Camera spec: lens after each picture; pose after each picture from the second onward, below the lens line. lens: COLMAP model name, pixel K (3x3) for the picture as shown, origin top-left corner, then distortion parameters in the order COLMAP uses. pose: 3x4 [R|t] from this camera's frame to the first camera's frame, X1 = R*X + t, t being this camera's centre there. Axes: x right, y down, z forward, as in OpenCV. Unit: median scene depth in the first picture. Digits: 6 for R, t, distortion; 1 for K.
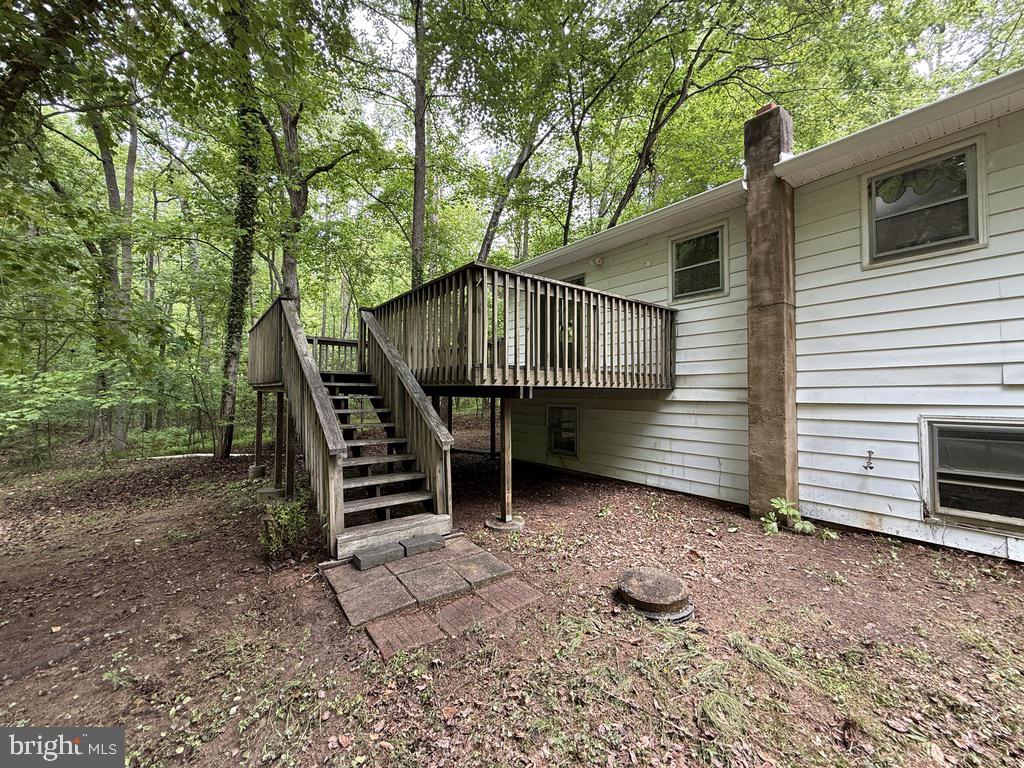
lens RADIAL K [[410.2, 0, 509.4], [0, 410.2, 383.5], [0, 0, 1]] dist [-0.001976, -0.000140]
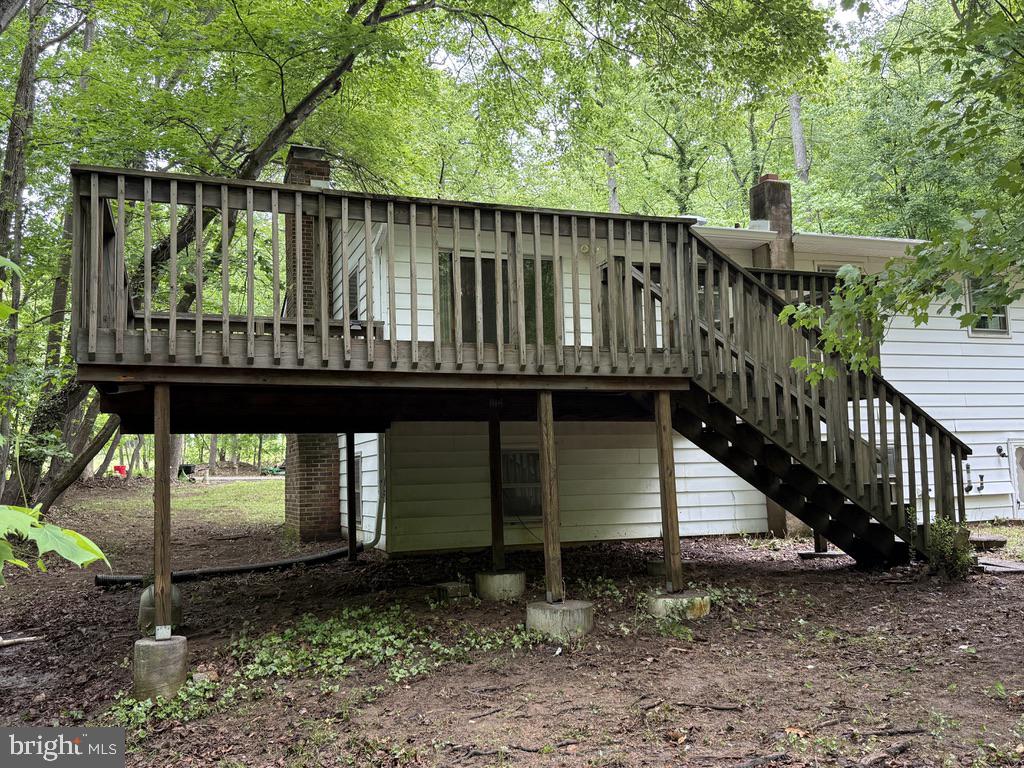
lens RADIAL K [[923.7, 0, 512.6], [0, 923.7, 388.1], [0, 0, 1]] dist [0.023765, -0.033658]
pose [[0.302684, 0.088515, 0.948972, -1.804904], [0.004586, 0.995531, -0.094320, 0.144302], [-0.953080, 0.032901, 0.300925, 0.836687]]
